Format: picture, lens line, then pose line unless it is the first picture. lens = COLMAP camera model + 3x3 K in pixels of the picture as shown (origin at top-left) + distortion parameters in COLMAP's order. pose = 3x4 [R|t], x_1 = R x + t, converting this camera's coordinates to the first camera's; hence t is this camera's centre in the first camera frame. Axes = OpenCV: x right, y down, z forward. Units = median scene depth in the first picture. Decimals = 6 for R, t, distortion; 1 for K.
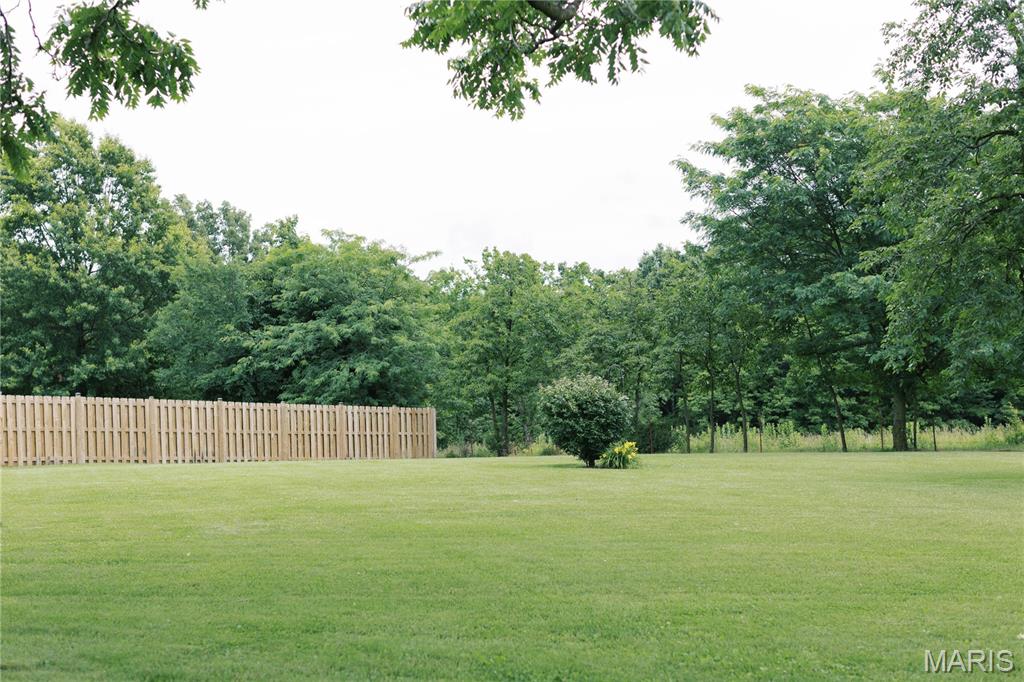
lens RADIAL K [[1565.2, 0, 512.0], [0, 1565.2, 341.7], [0, 0, 1]] dist [-0.023653, 0.000000]
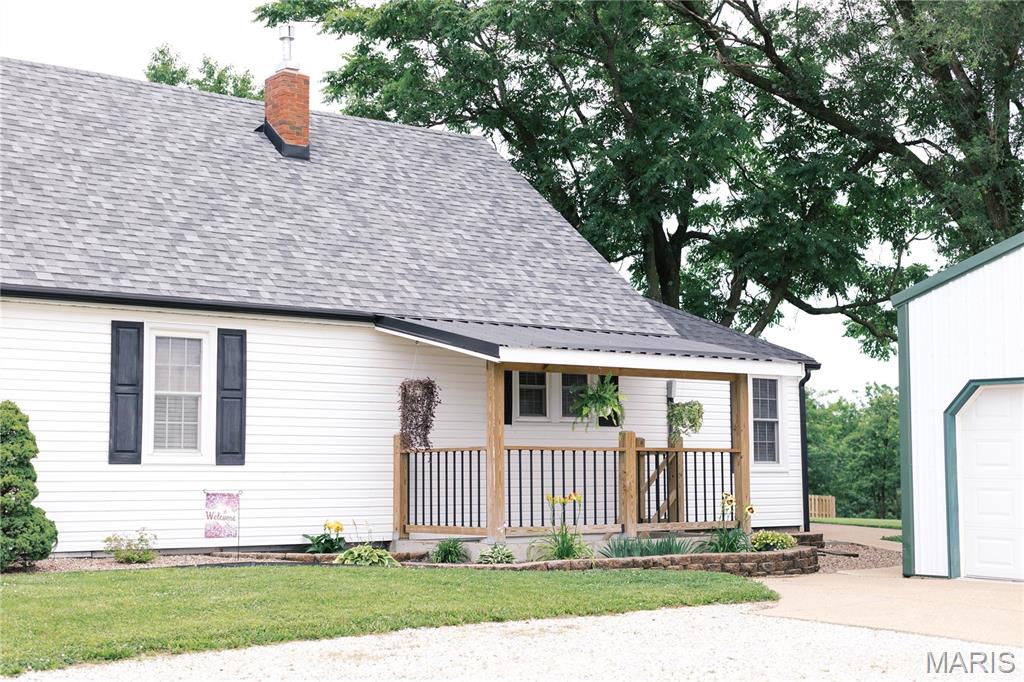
lens RADIAL K [[1565.2, 0, 510.9], [0, 1565.2, 339.9], [0, 0, 1]] dist [-0.023653, 0.000000]
pose [[0.971122, 0.007579, -0.238462, 0.005475], [-0.024822, 0.997281, -0.069390, 0.004537], [0.237288, 0.073306, 0.968670, -0.531067]]
